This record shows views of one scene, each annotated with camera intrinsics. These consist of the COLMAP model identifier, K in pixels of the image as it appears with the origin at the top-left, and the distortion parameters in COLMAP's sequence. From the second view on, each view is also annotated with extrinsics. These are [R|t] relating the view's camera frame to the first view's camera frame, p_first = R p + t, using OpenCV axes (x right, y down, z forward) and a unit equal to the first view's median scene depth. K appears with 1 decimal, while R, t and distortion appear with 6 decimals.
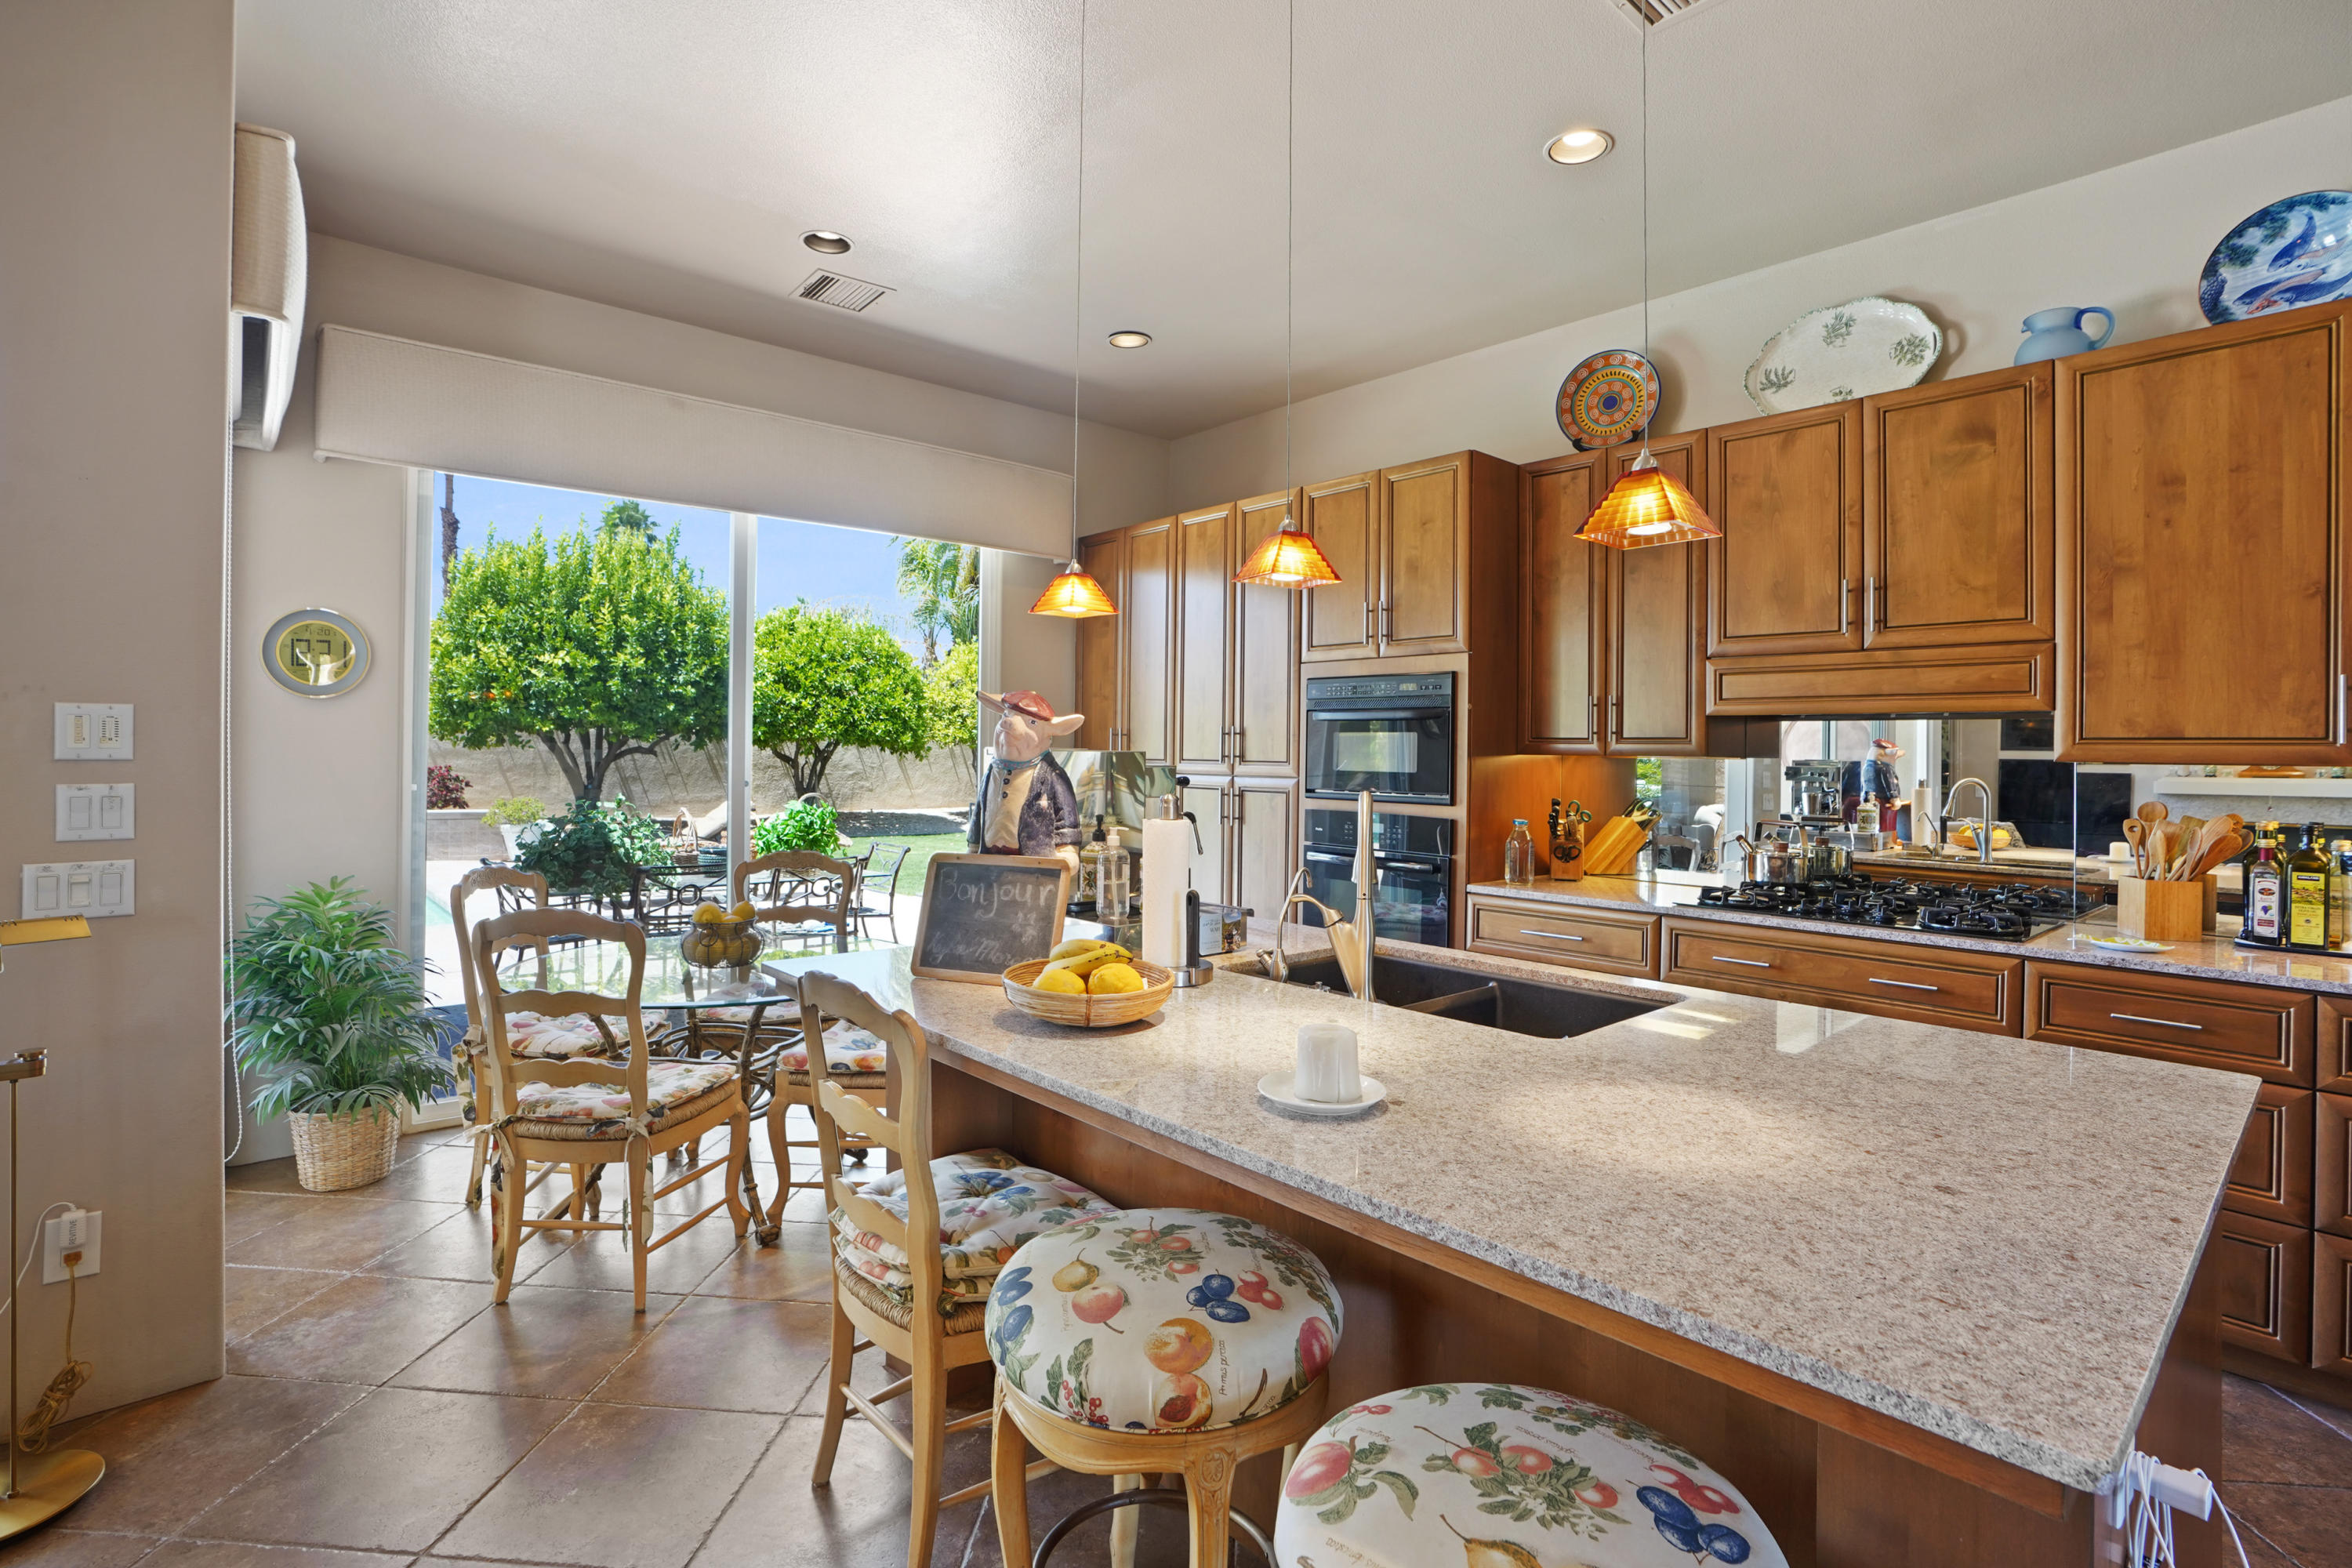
lens RADIAL K [[1113.4, 0, 1197.4], [0, 1113.4, 745.7], [0, 0, 1]] dist [-0.053238, 0.021244]
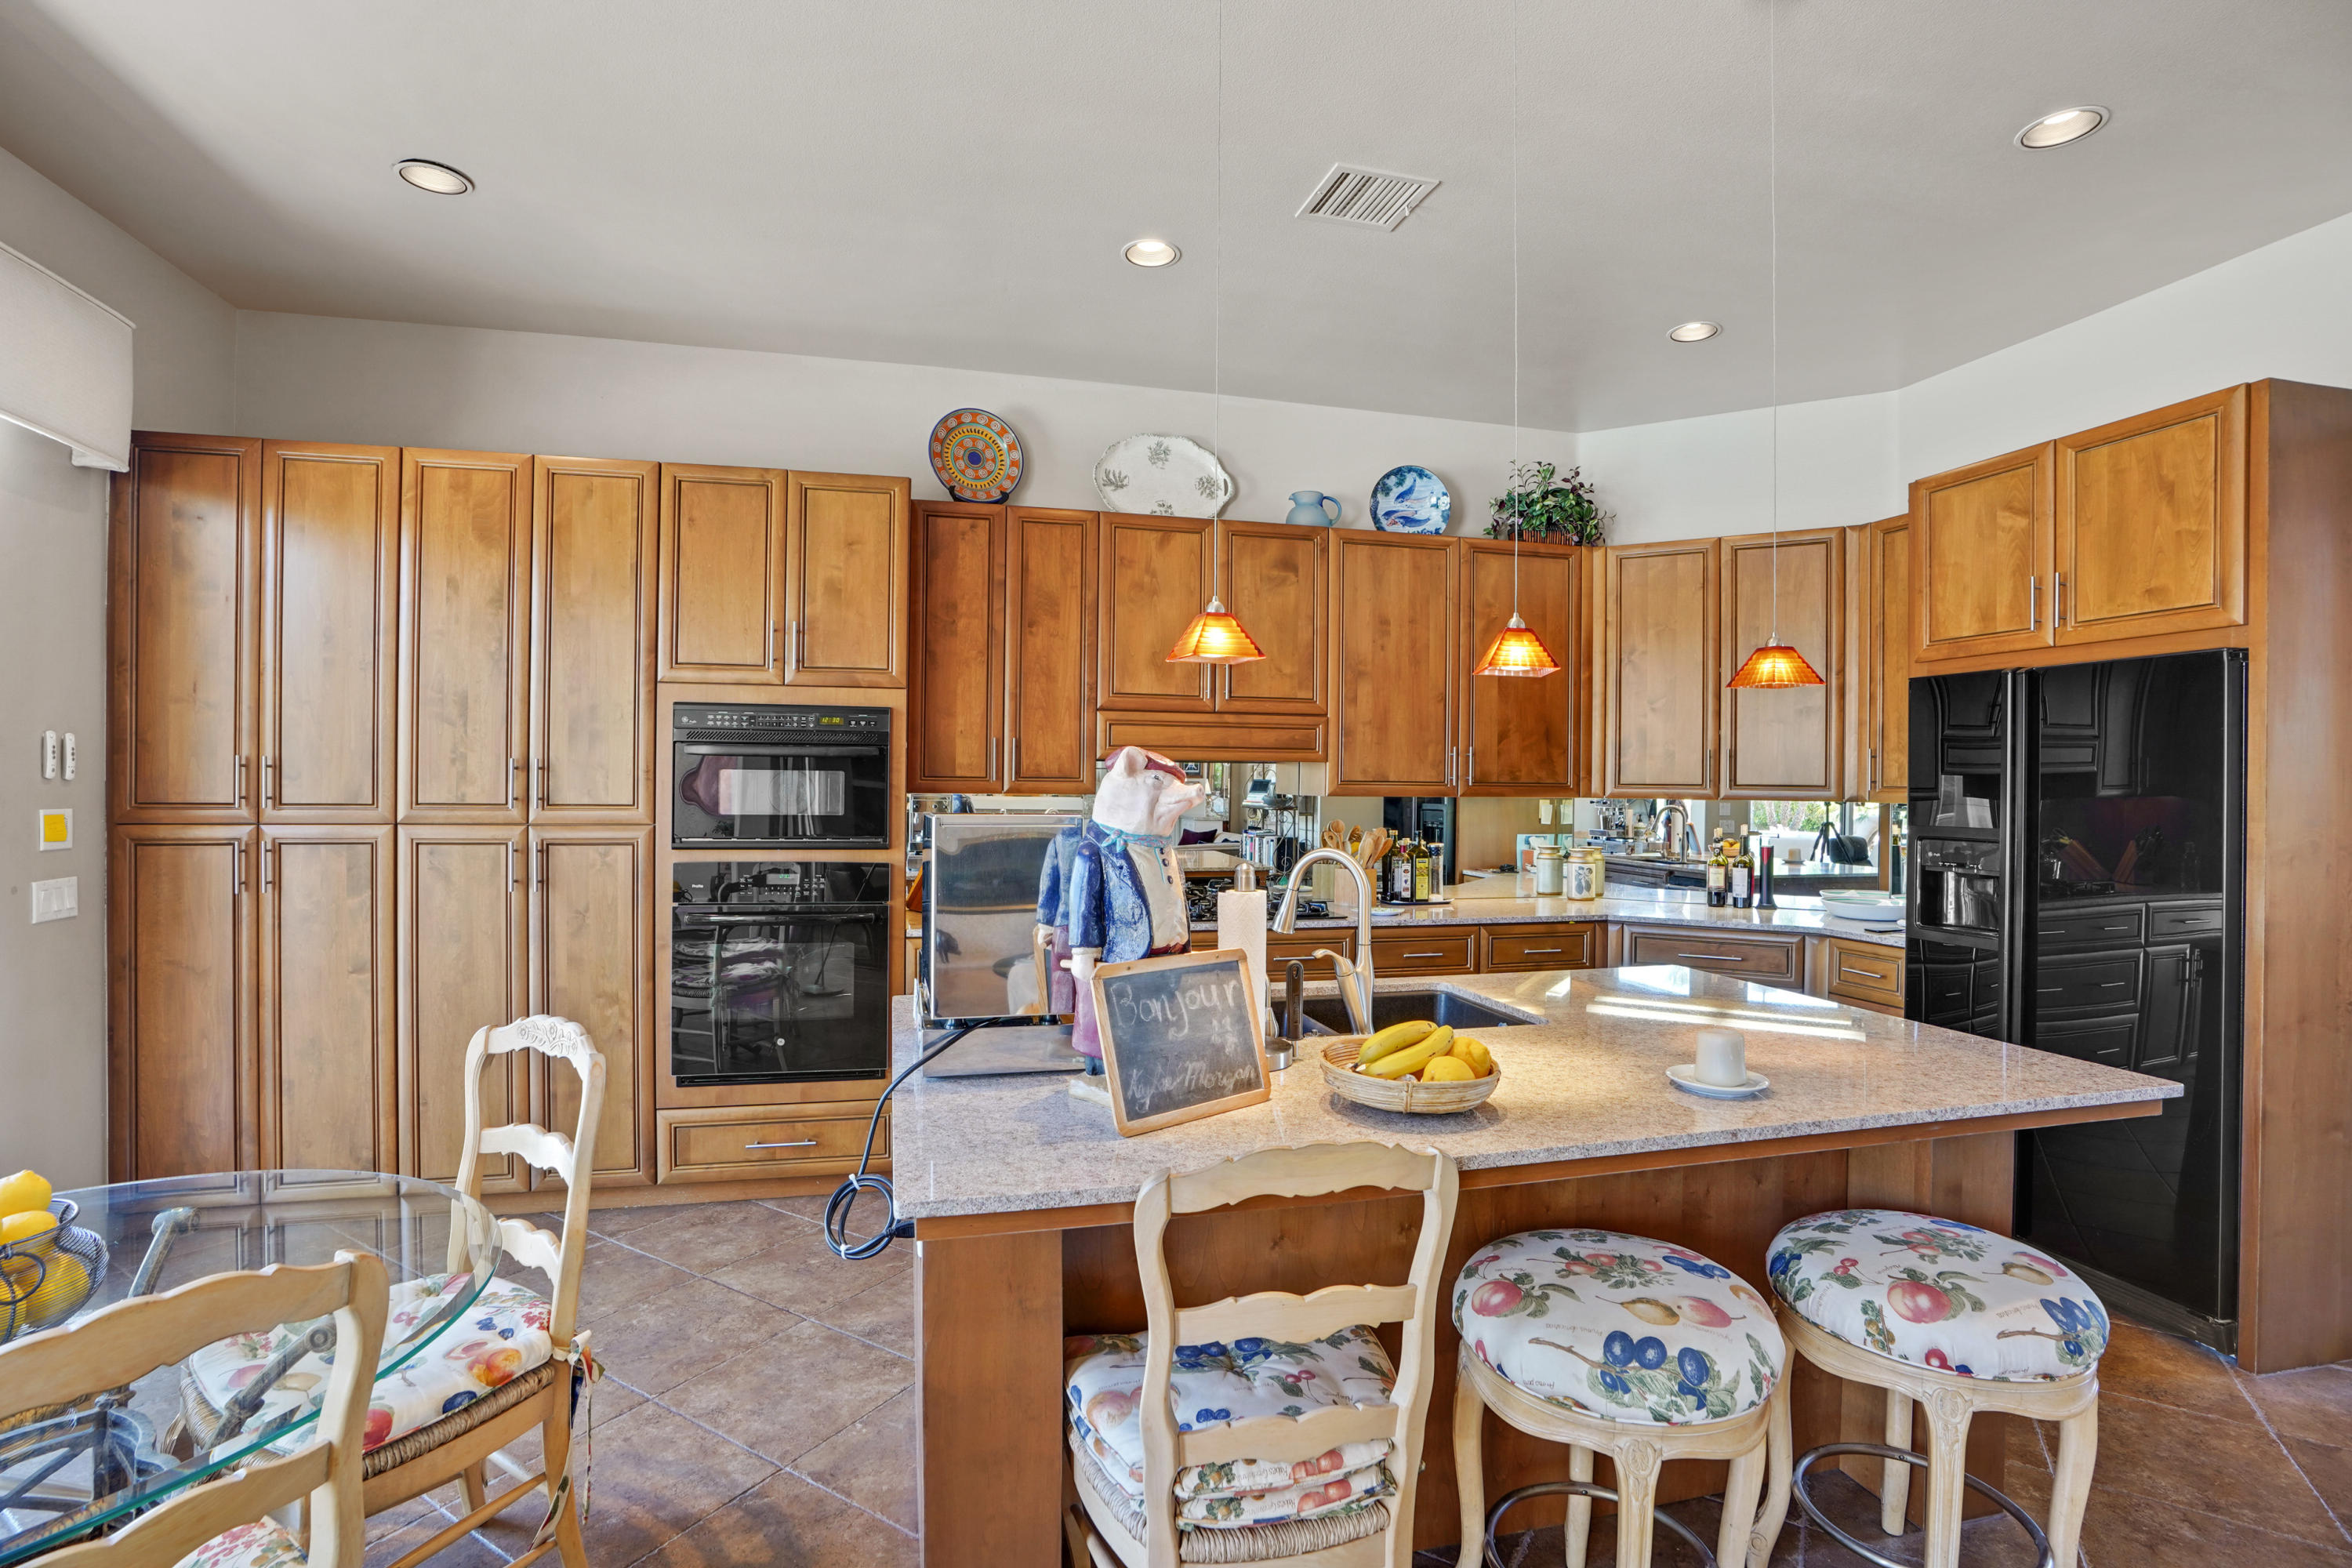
lens RADIAL K [[1113.4, 0, 1153.0], [0, 1113.4, 771.2], [0, 0, 1]] dist [-0.053238, 0.021244]
pose [[0.469294, -0.003162, 0.883036, -0.529269], [-0.008340, 0.999933, 0.008014, -0.023736], [-0.883003, -0.011126, 0.469236, 0.381638]]
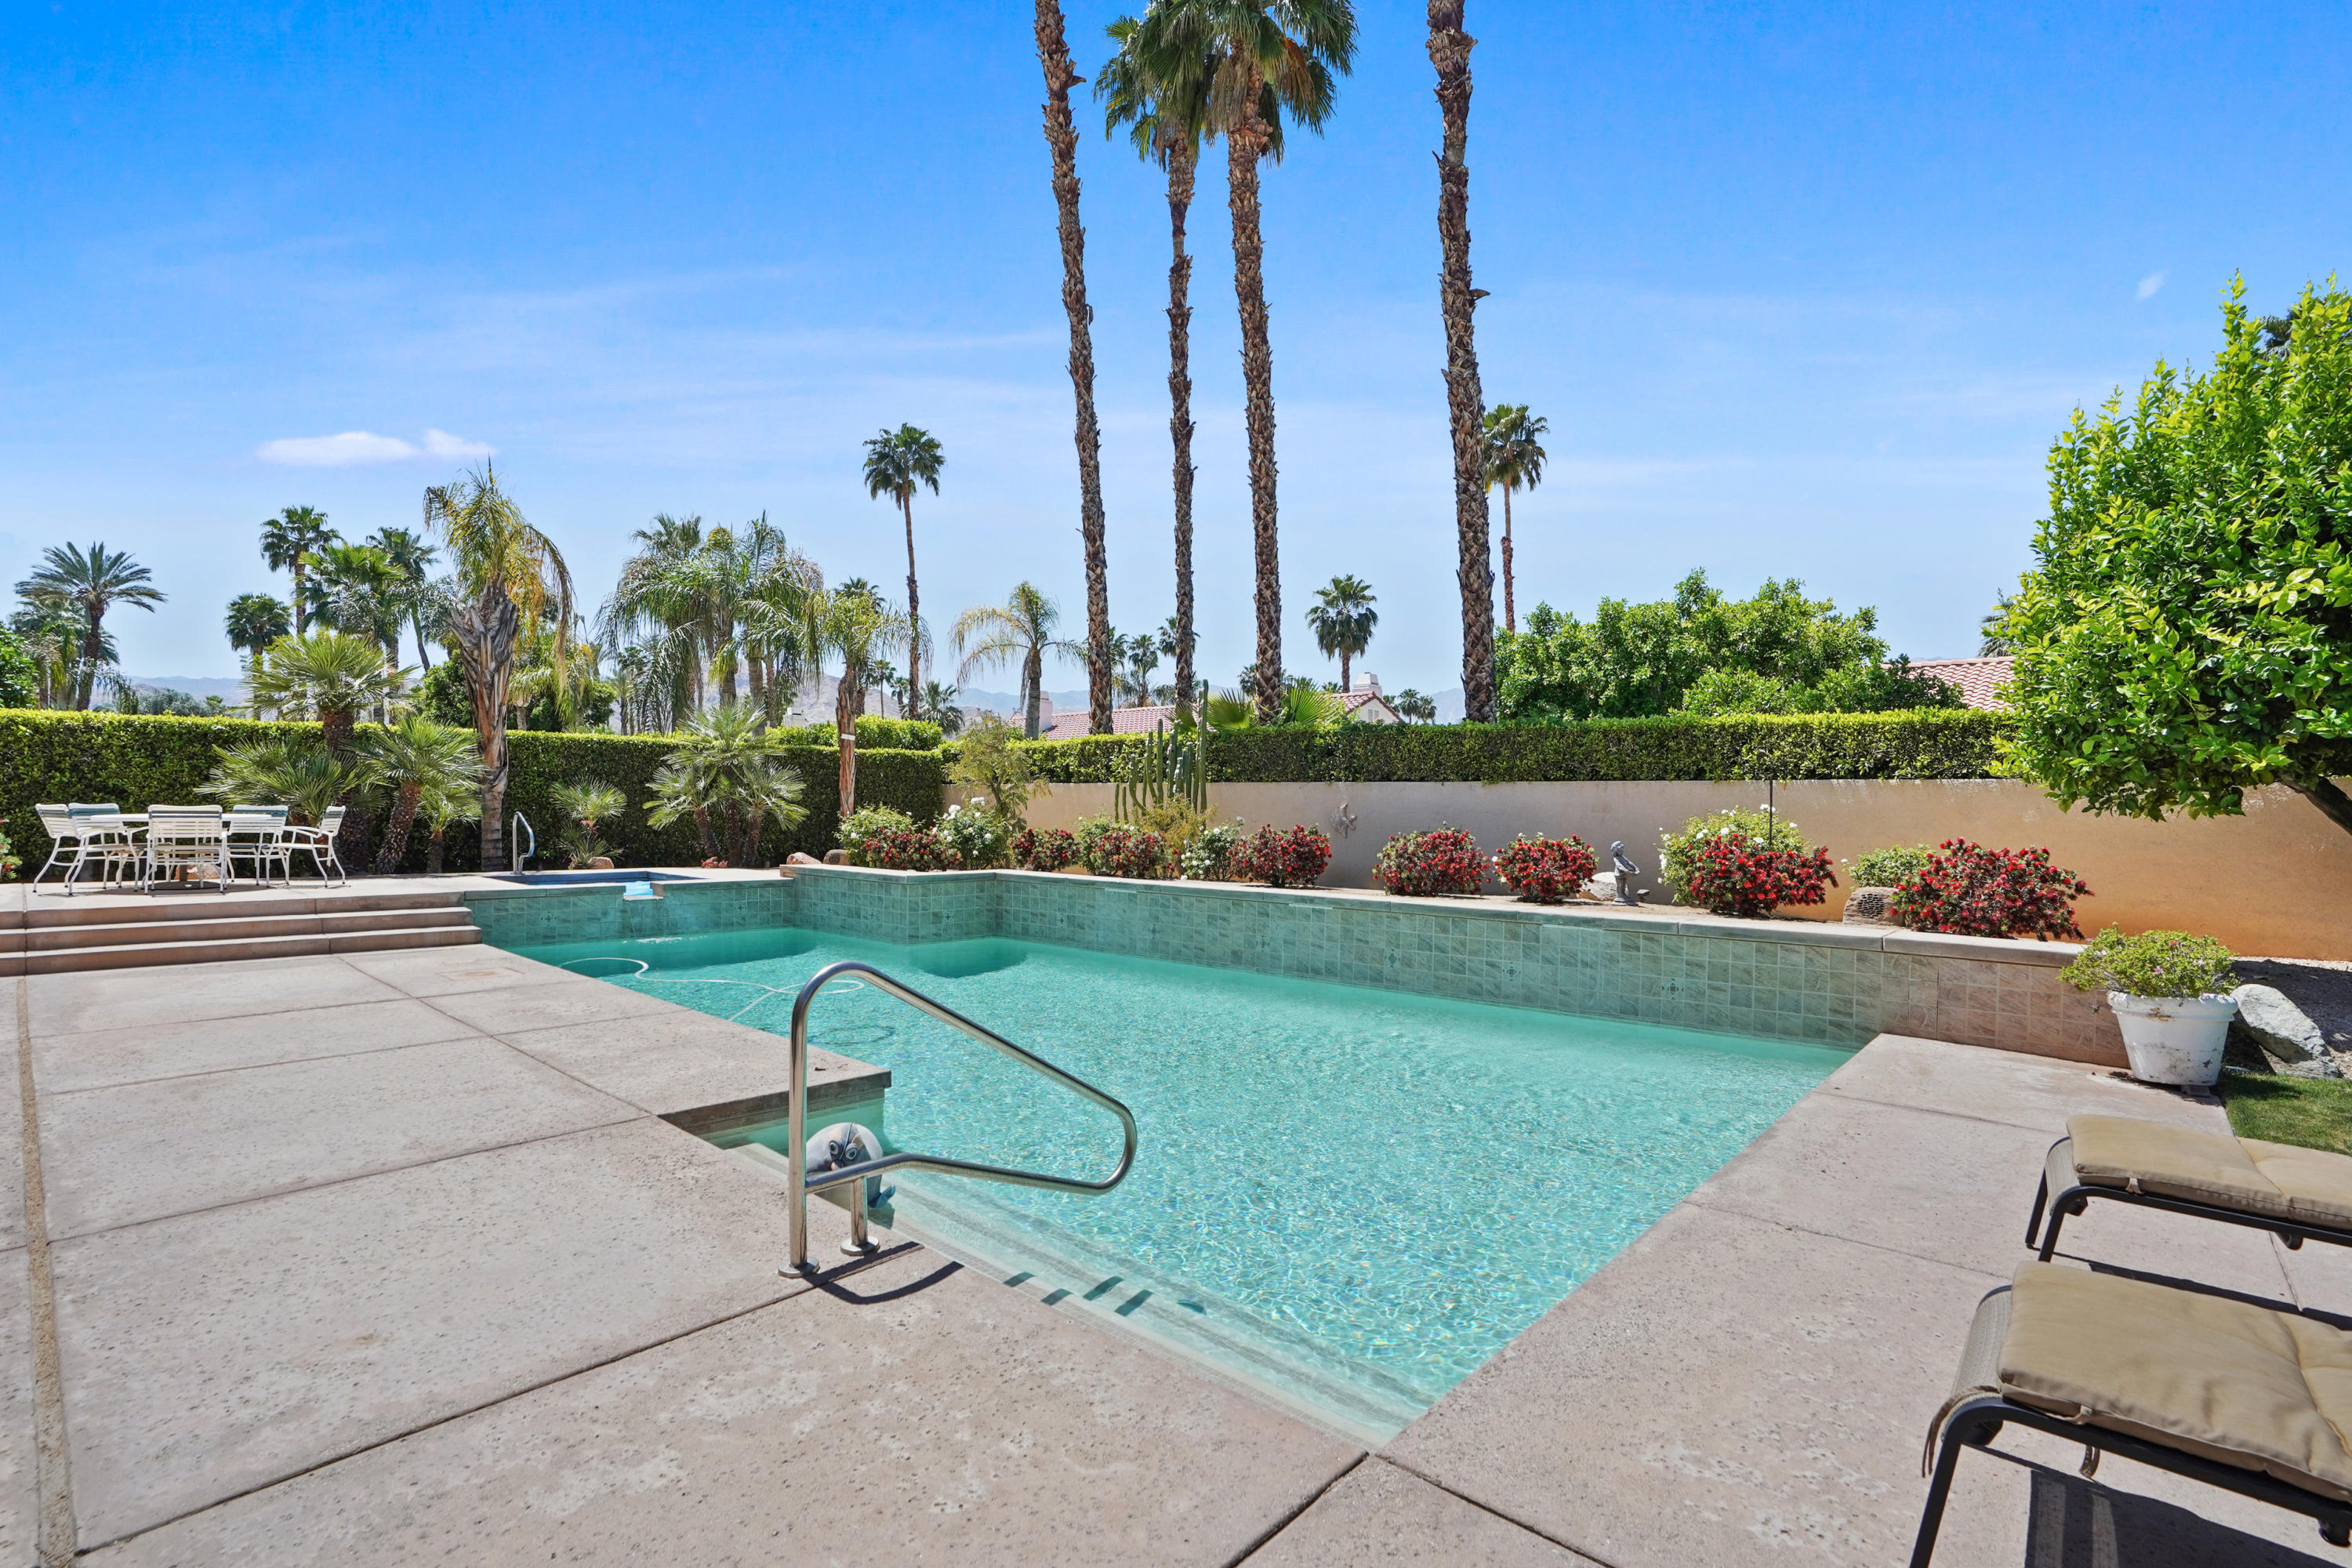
lens RADIAL K [[1113.4, 0, 1179.4], [0, 1113.4, 798.0], [0, 0, 1]] dist [-0.053238, 0.021244]
pose [[0.116731, -0.019448, -0.992973, -0.942422], [-0.006880, 0.999768, -0.020390, 0.030730], [0.993140, 0.009212, 0.116570, 2.159520]]
